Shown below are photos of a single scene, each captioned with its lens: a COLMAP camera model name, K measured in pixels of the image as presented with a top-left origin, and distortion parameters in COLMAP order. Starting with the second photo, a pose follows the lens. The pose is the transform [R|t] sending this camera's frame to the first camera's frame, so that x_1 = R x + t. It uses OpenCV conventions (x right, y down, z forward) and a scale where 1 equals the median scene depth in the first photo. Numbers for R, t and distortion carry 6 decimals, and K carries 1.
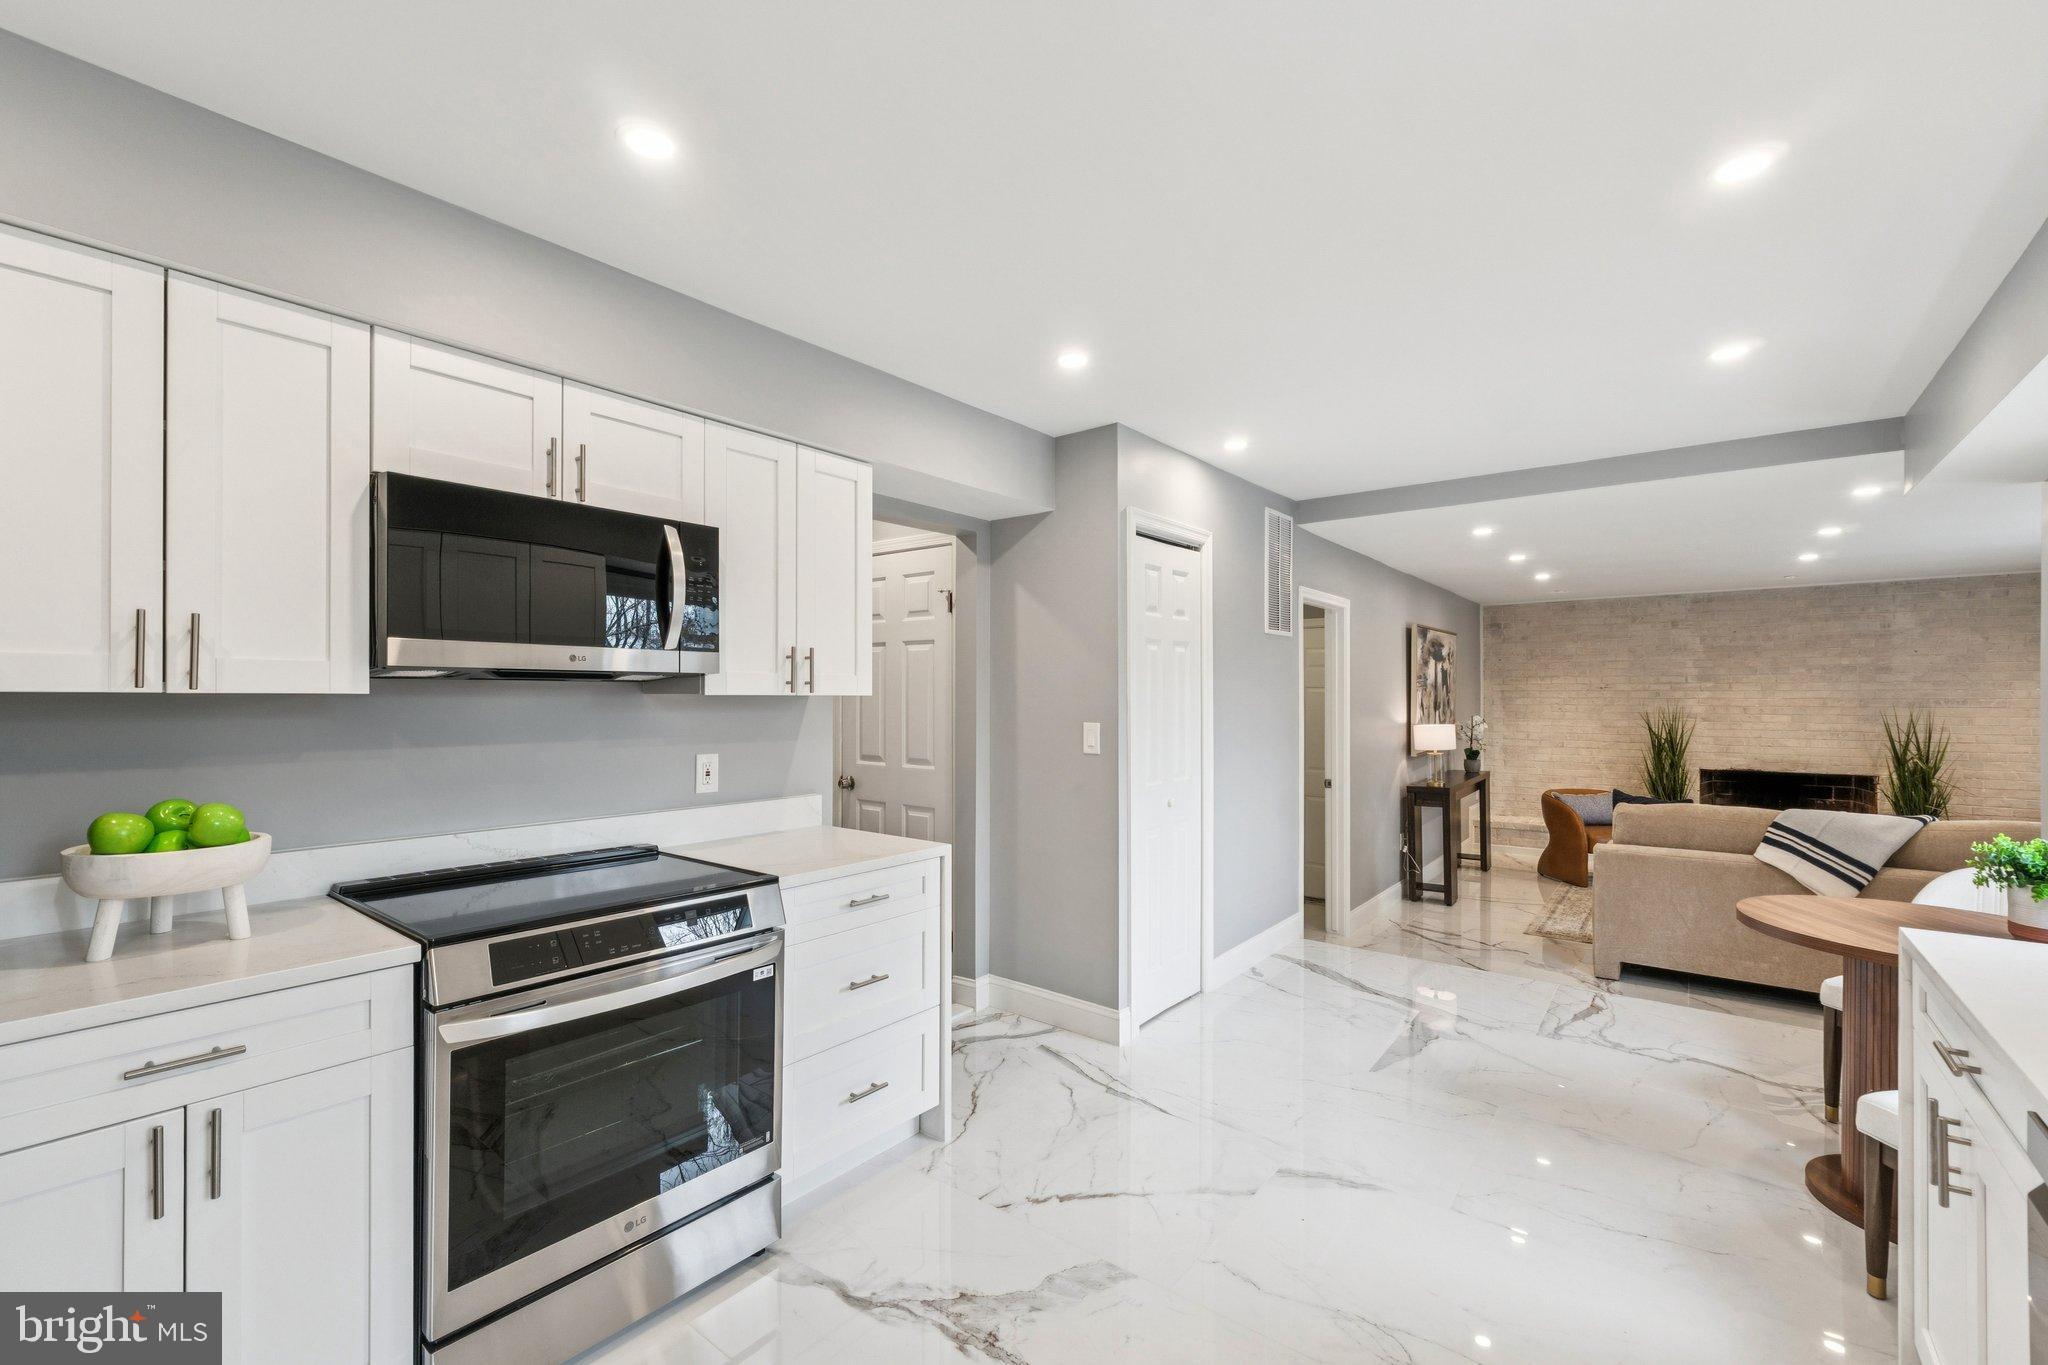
lens RADIAL K [[863.9, 0, 1017.4], [0, 863.9, 698.4], [0, 0, 1]] dist [-0.004986, 0.001091]
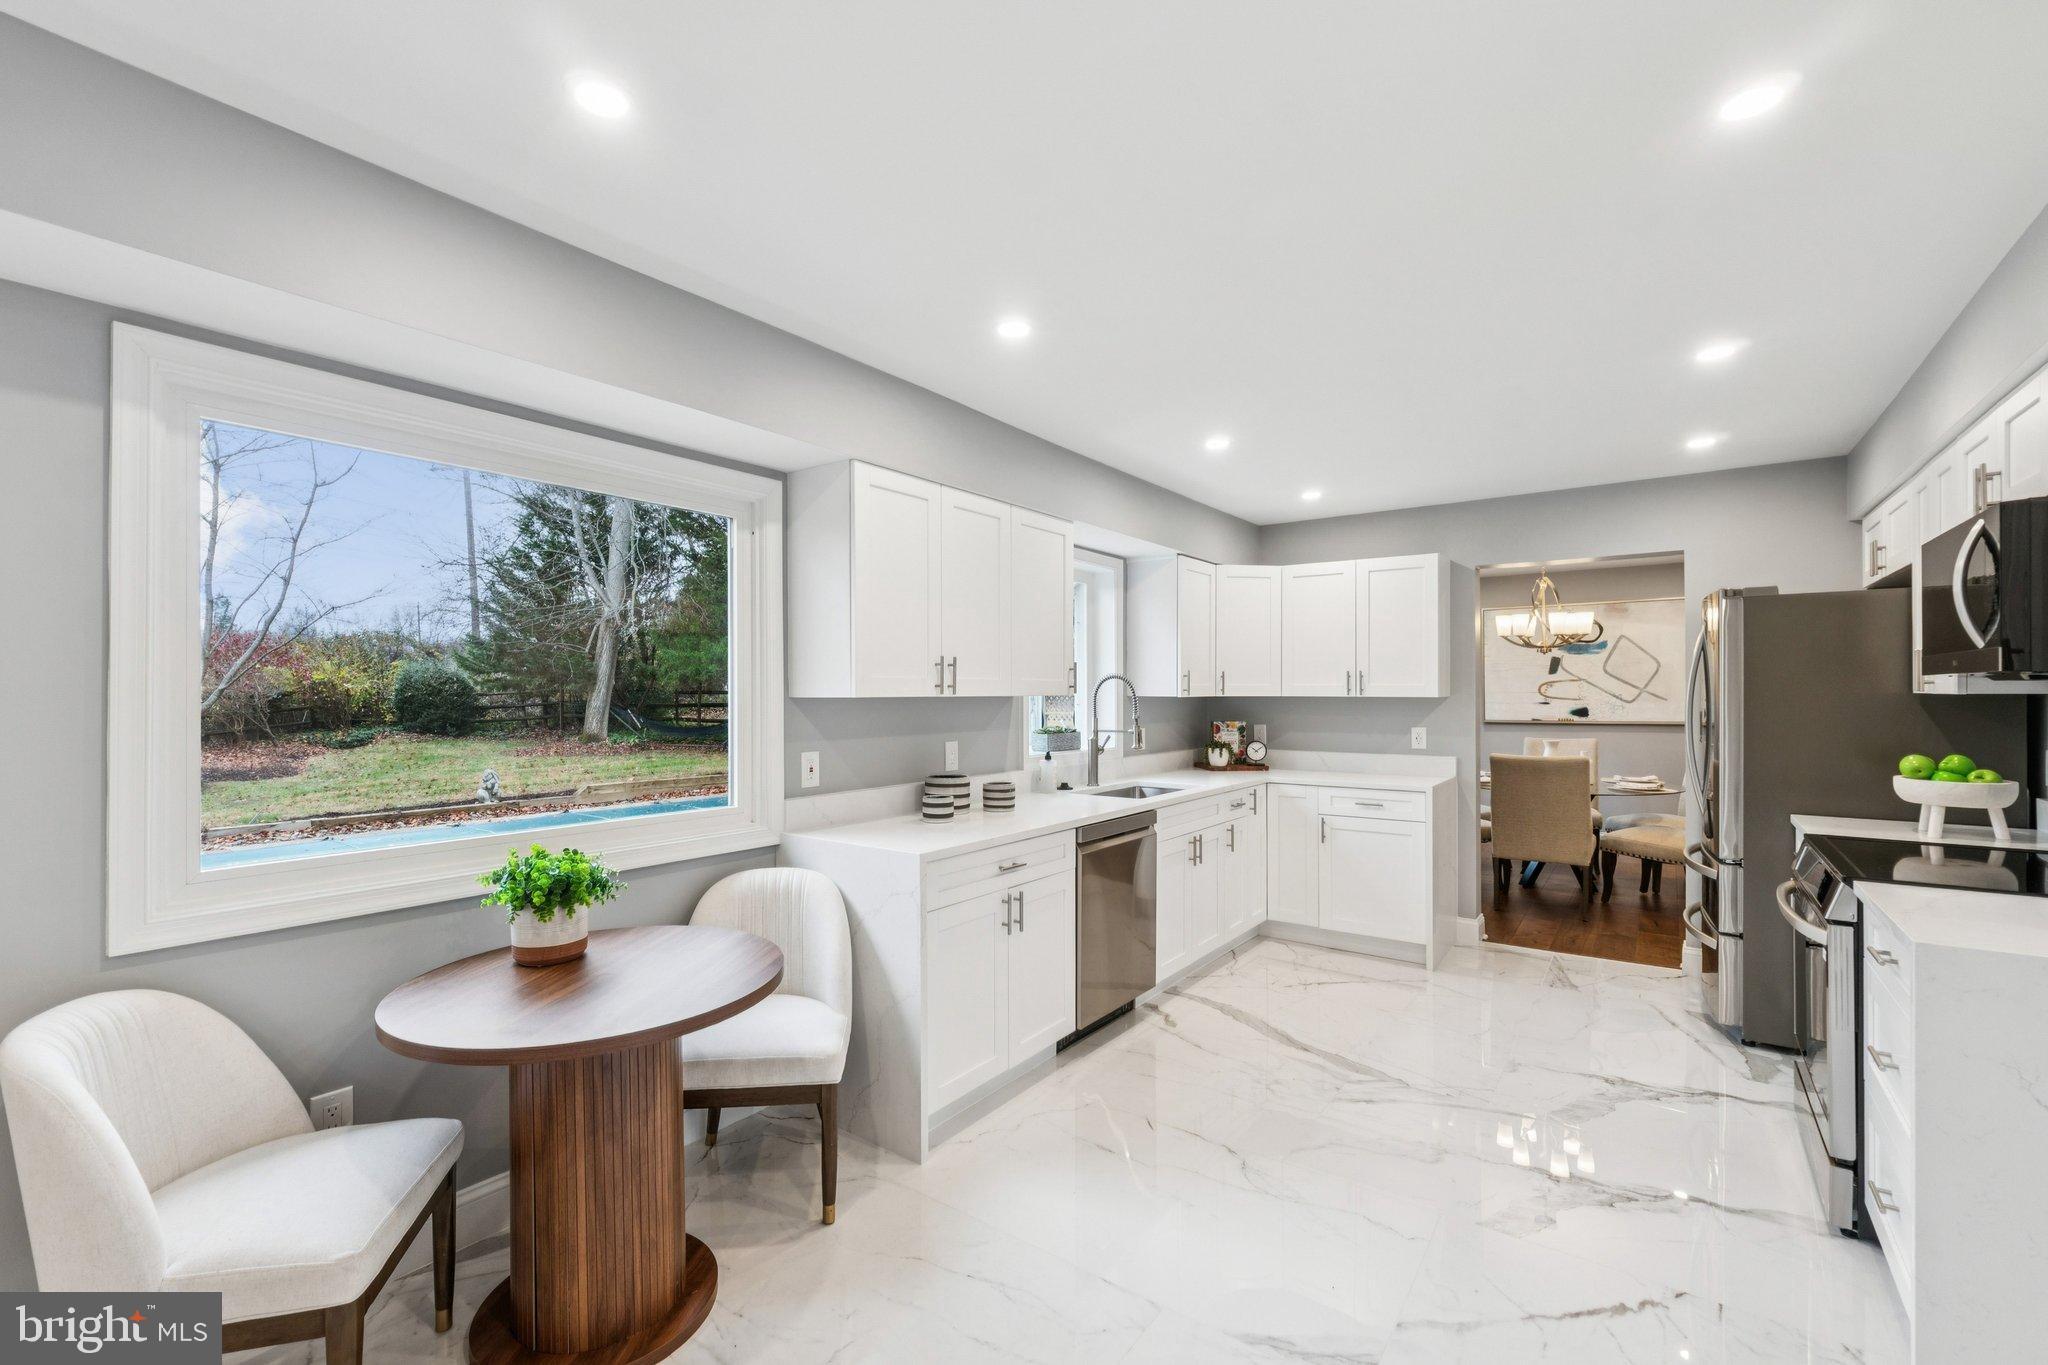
lens RADIAL K [[863.9, 0, 1014.3], [0, 863.9, 693.0], [0, 0, 1]] dist [-0.004986, 0.001091]
pose [[-0.999719, 0.002836, -0.023553, 0.208498], [0.002751, 0.999990, 0.003649, -0.003943], [0.023563, 0.003583, -0.999716, 0.577788]]
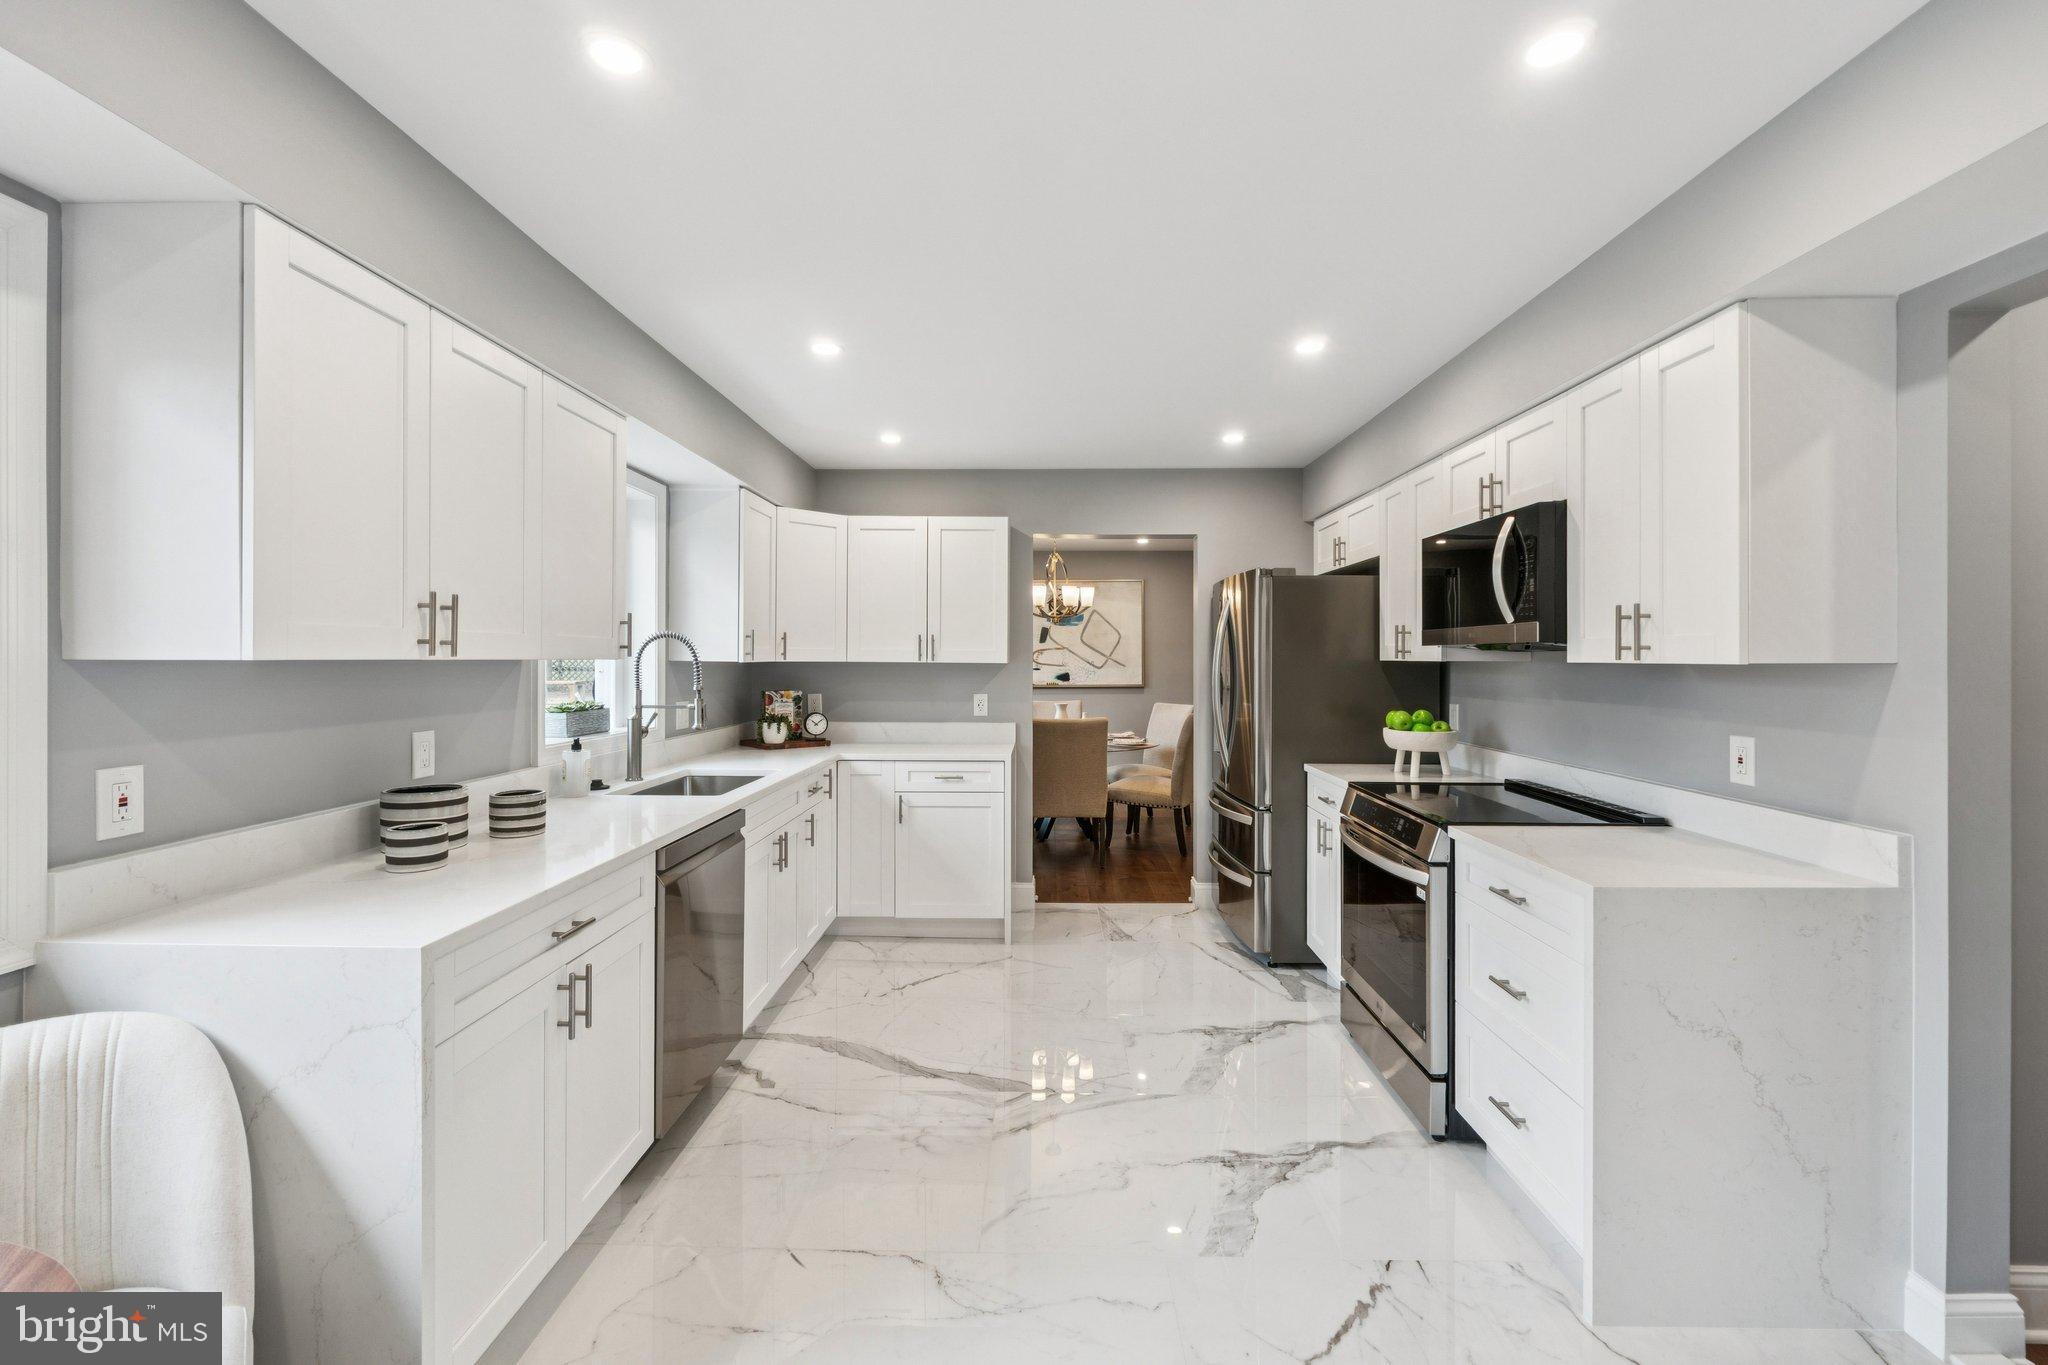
lens RADIAL K [[863.9, 0, 1023.0], [0, 863.9, 658.5], [0, 0, 1]] dist [-0.004986, 0.001091]
pose [[-0.802071, -0.002632, -0.597223, 0.245502], [-0.004795, 0.999986, 0.002033, -0.002430], [0.597209, 0.004494, -0.802073, 0.460650]]
